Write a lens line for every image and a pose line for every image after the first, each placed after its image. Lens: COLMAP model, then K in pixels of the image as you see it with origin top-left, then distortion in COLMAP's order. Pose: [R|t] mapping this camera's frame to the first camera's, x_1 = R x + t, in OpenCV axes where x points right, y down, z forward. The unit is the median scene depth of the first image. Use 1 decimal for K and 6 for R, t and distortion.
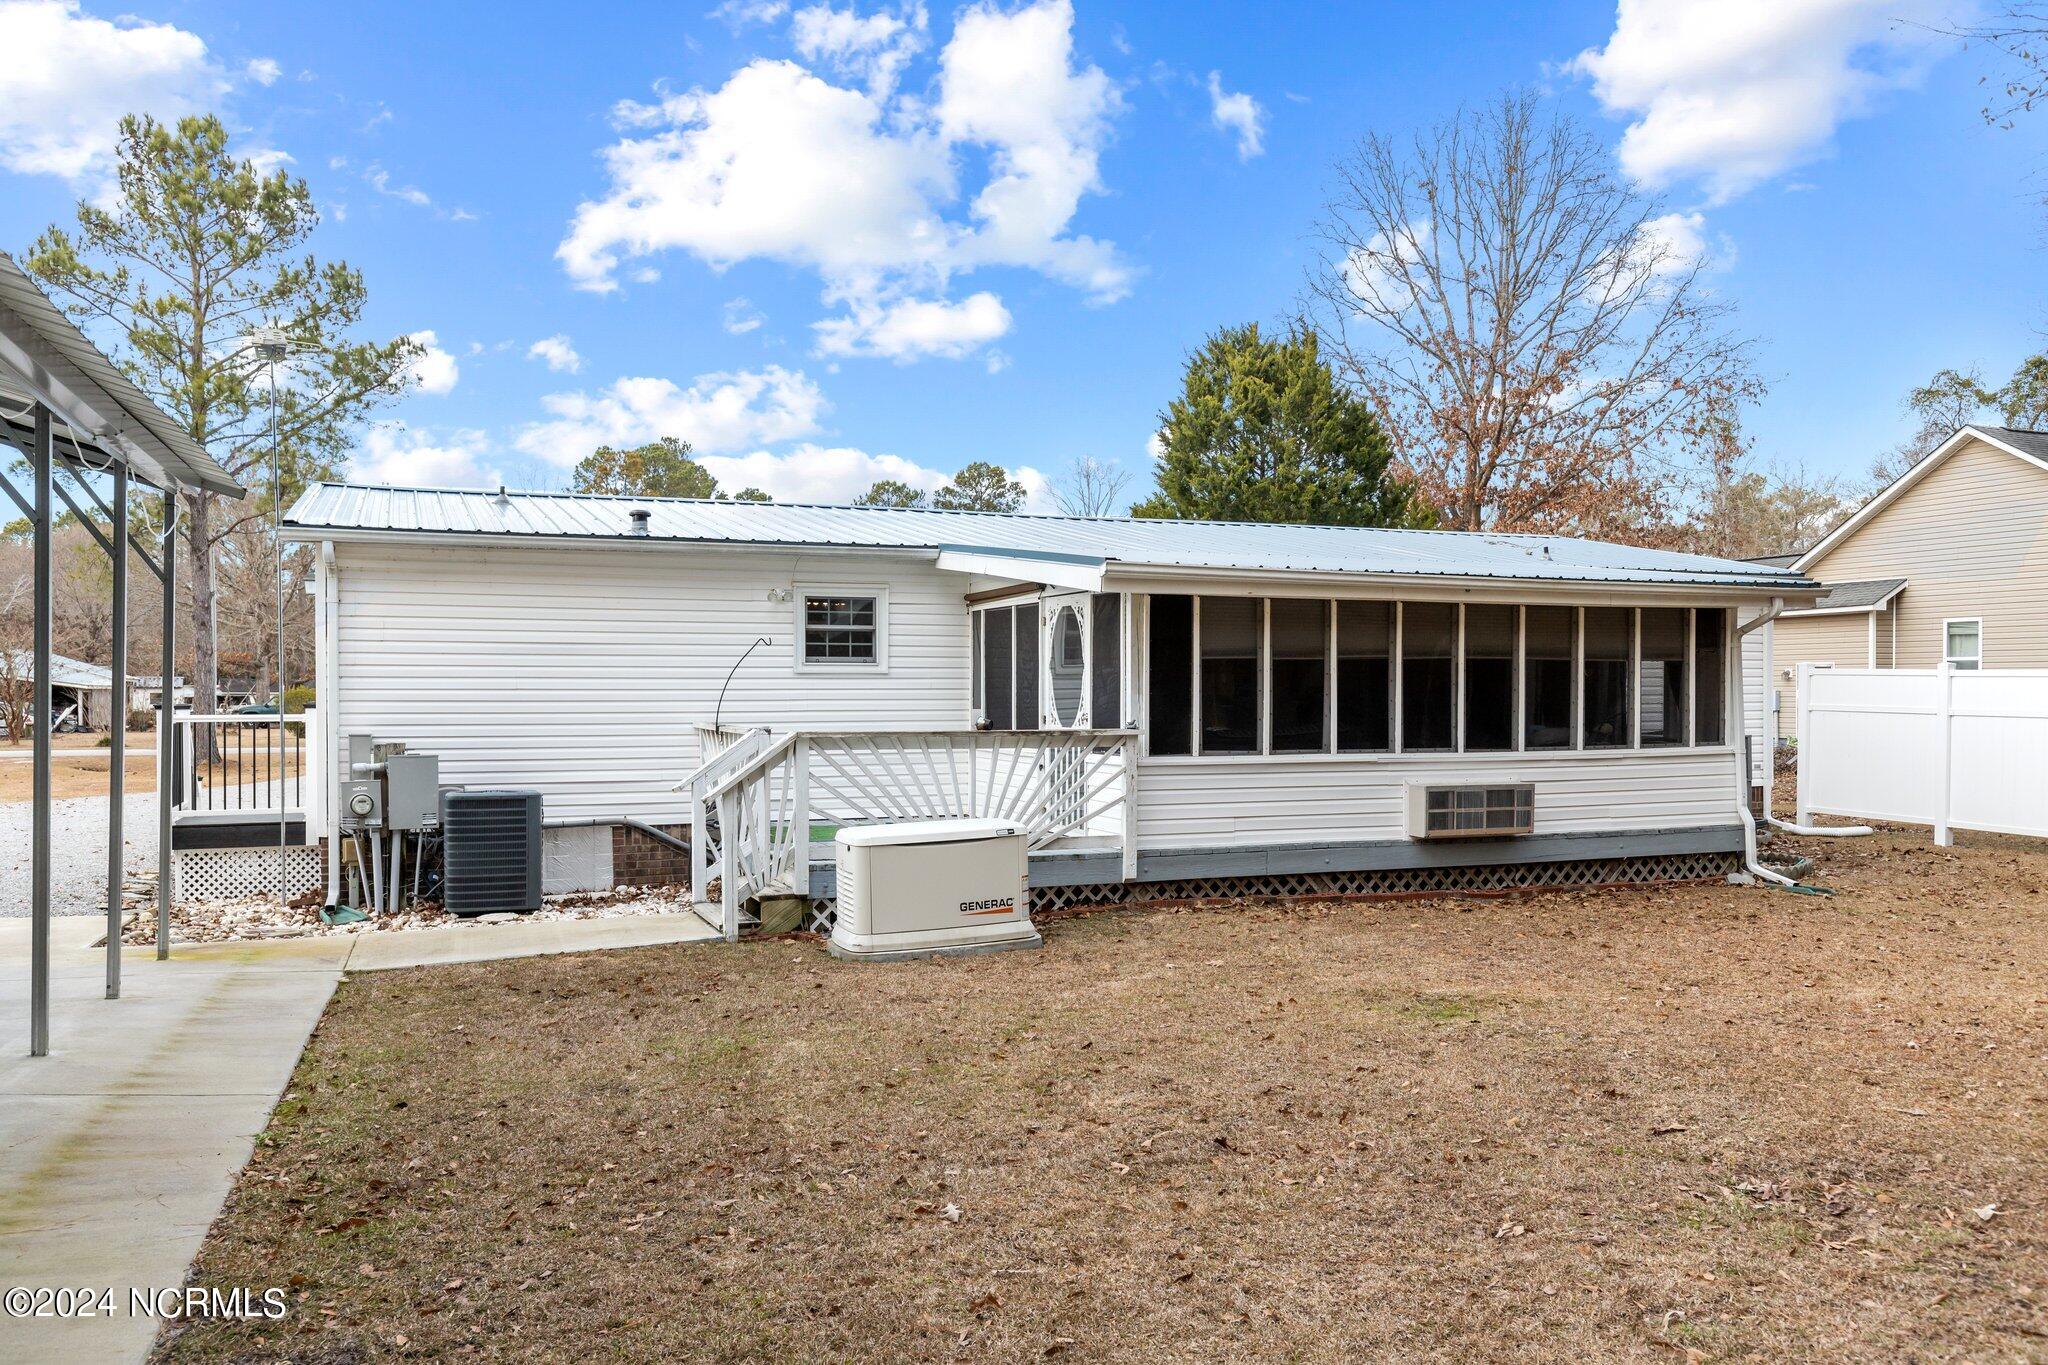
lens RADIAL K [[1535.7, 0, 1024.0], [0, 1535.7, 682.5], [0, 0, 1]] dist [0.008833, -0.003291]
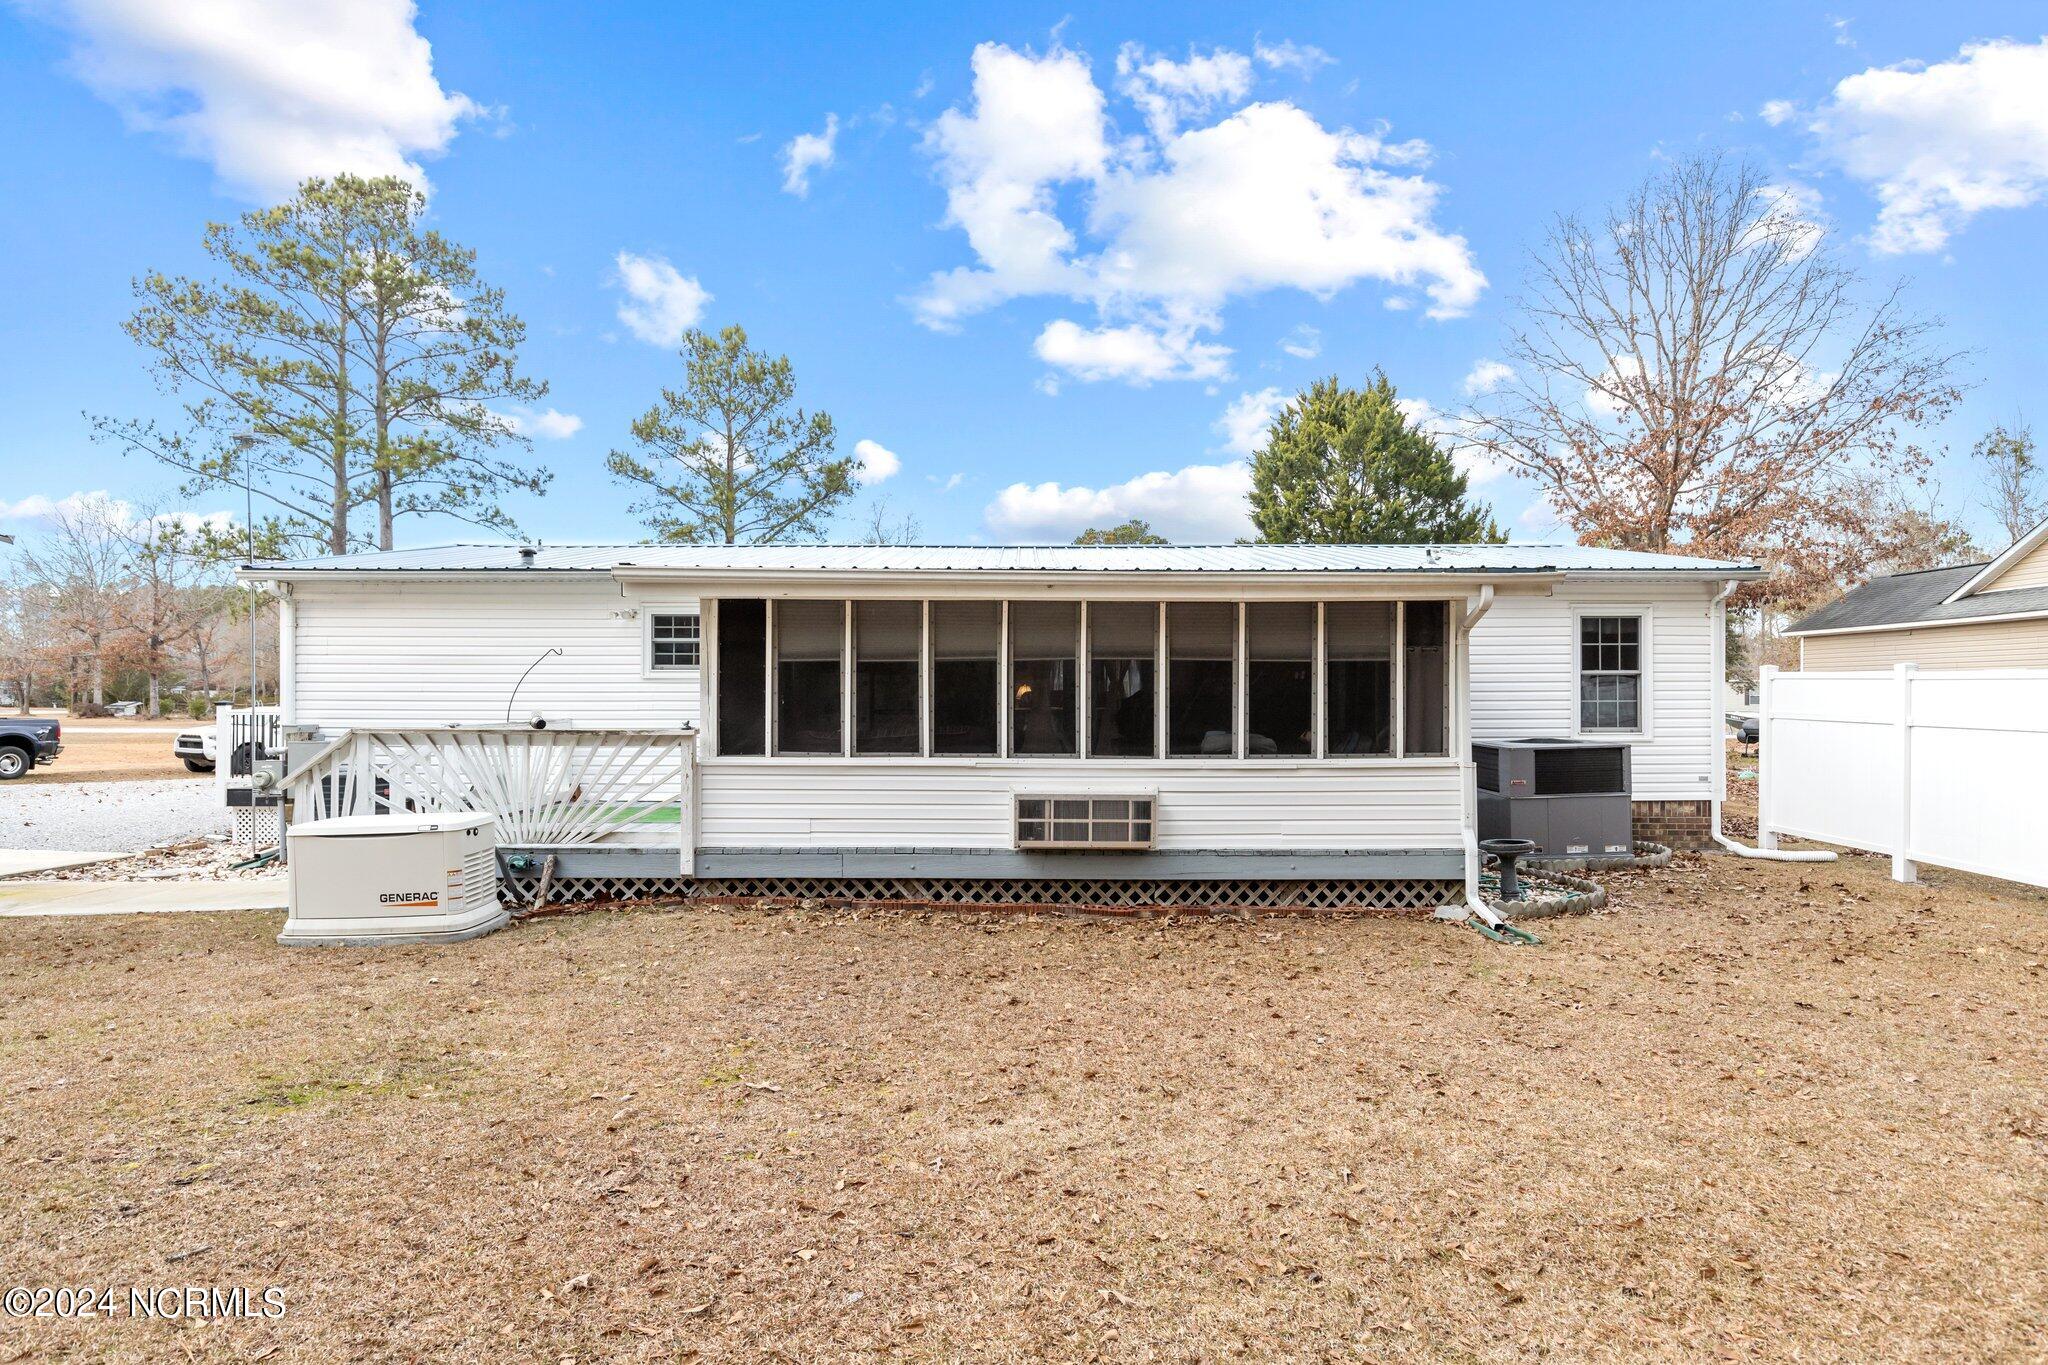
lens RADIAL K [[1073.8, 0, 1024.0], [0, 1073.8, 682.5], [0, 0, 1]] dist [-0.000803, 0.000044]
pose [[0.930303, -0.002238, -0.366785, 0.494326], [-0.000860, 0.999965, -0.008284, 0.004180], [0.366790, 0.008022, 0.930269, 0.374271]]
